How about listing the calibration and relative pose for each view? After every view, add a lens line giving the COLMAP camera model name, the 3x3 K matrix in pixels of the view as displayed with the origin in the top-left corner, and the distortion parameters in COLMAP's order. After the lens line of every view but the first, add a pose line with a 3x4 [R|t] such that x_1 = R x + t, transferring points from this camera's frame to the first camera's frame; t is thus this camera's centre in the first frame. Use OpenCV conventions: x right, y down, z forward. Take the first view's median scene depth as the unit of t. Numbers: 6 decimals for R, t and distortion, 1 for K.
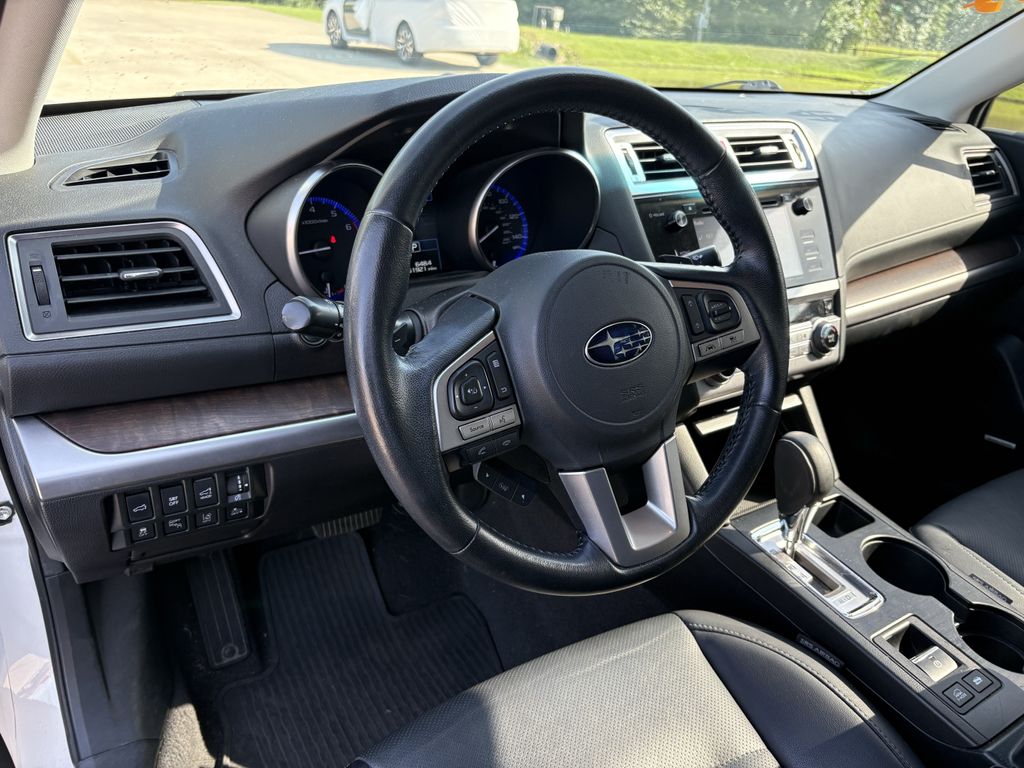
lens RADIAL K [[827.8, 0, 512.0], [0, 827.8, 384.0], [0, 0, 1]] dist [0.019775, -0.011600]
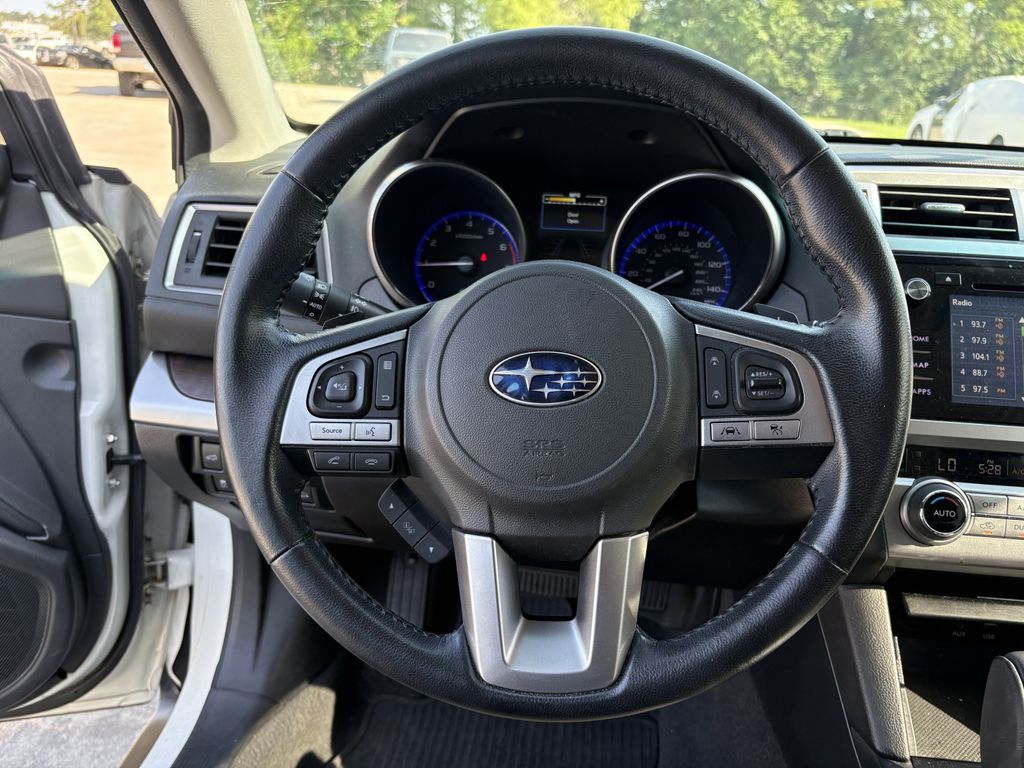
lens RADIAL K [[814.8, 0, 484.5], [0, 814.8, 371.3], [0, 0, 1]] dist [0.000518, -0.047022]
pose [[0.754784, 0.182269, -0.630142, 0.349027], [-0.268468, 0.962318, -0.043220, -0.006175], [0.598519, 0.201795, 0.775276, 0.261098]]
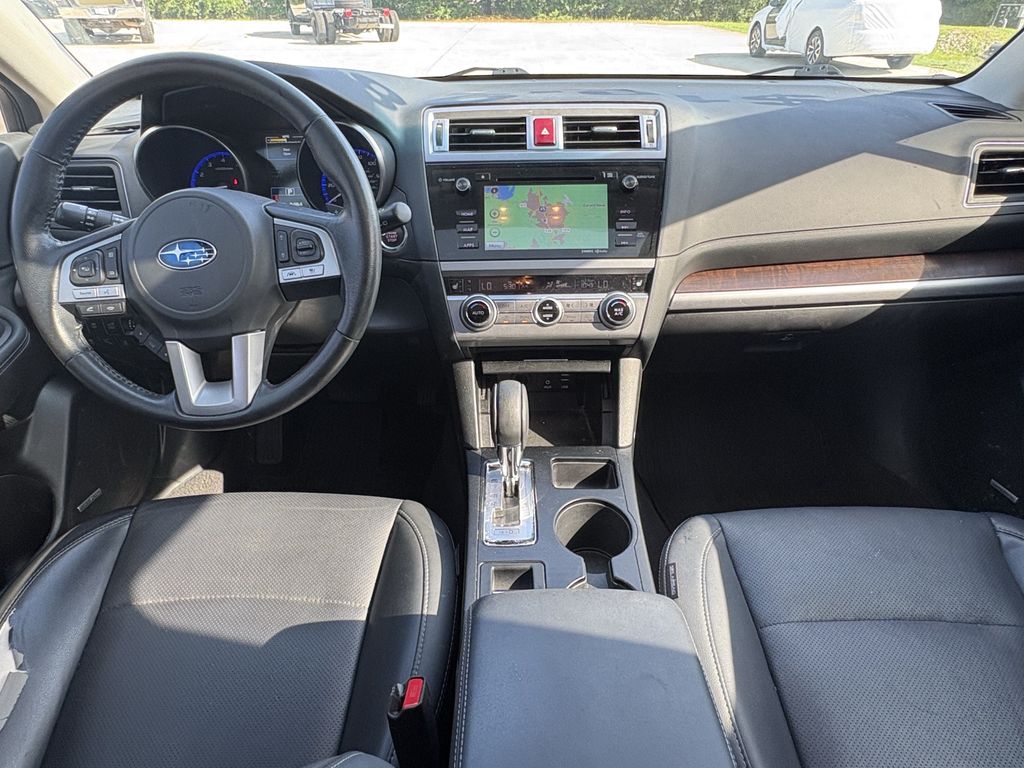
lens RADIAL K [[672.7, 0, 512.0], [0, 672.7, 384.0], [0, 0, 1]] dist [-0.001889, -0.003841]
pose [[0.823023, 0.214719, -0.525860, 0.784486], [-0.180653, 0.976676, 0.116057, -0.042445], [0.538515, -0.000519, 0.842616, 0.218599]]
